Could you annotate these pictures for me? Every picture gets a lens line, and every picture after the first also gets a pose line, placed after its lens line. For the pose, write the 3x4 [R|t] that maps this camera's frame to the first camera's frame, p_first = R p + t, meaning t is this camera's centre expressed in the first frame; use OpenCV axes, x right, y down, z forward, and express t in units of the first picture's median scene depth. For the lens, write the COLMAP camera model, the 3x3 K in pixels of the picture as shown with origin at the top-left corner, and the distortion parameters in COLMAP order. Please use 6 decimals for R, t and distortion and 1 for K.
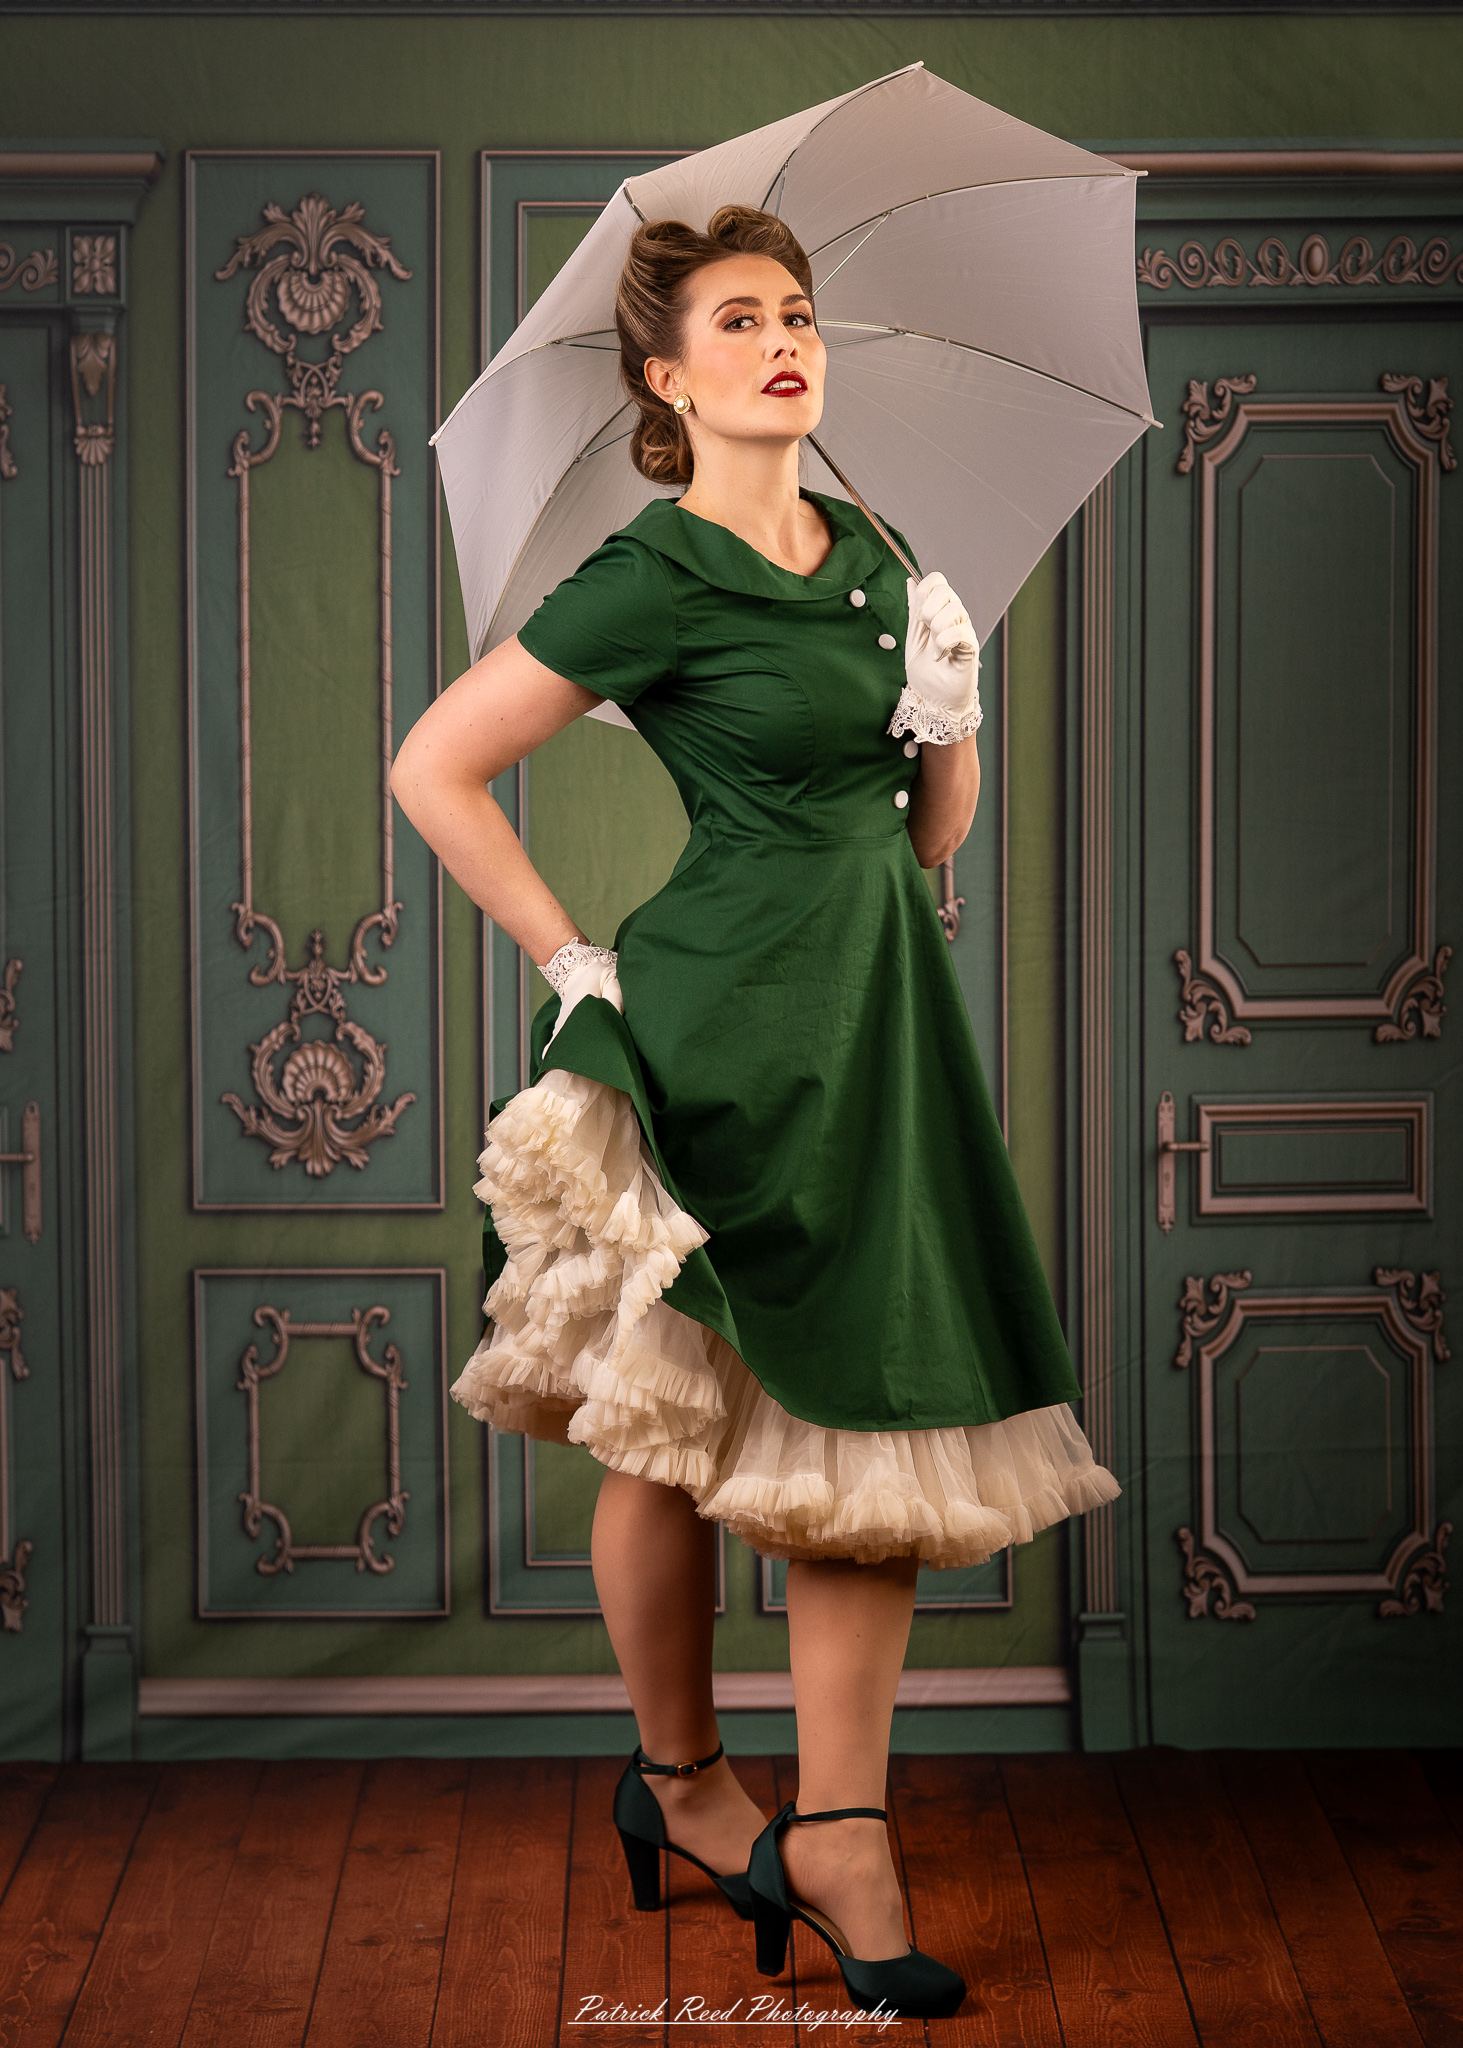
lens RADIAL K [[5777.6, 0, 789.1], [0, 5777.6, 1030.2], [0, 0, 1]] dist [0.002637, 0.451311]
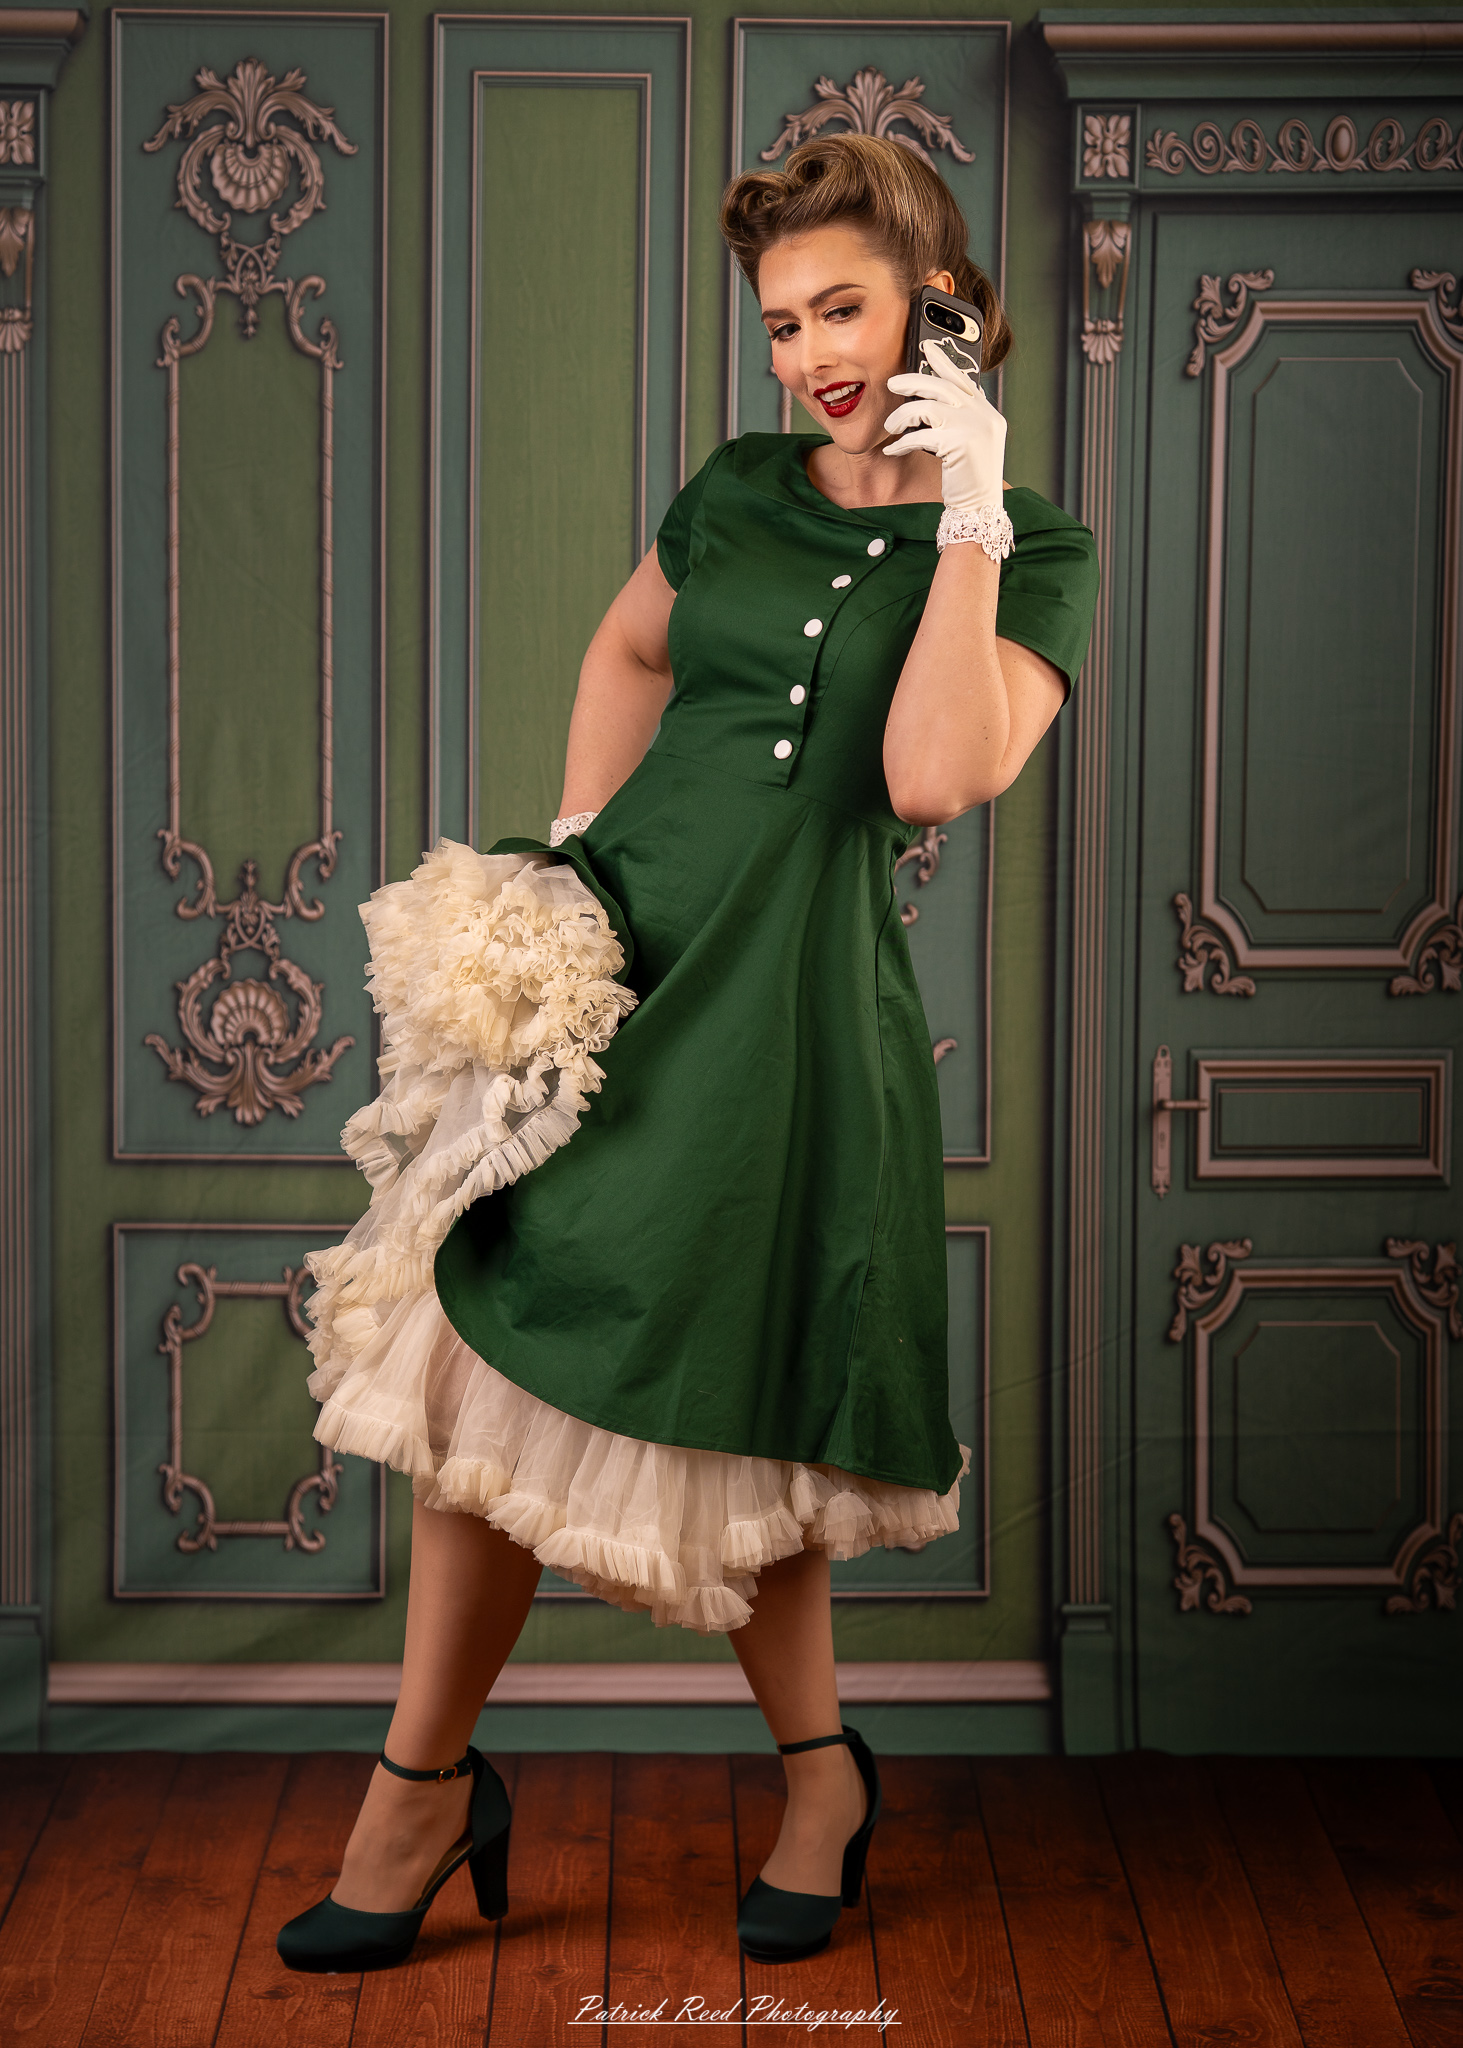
lens RADIAL K [[5083.8, 0, 741.0], [0, 5083.8, 956.7], [0, 0, 1]] dist [0.173108, 0.011340]
pose [[0.999872, 0.013178, -0.009067, 0.004762], [-0.013006, 0.999740, 0.018720, -0.018088], [0.009311, -0.018600, 0.999784, 0.182873]]
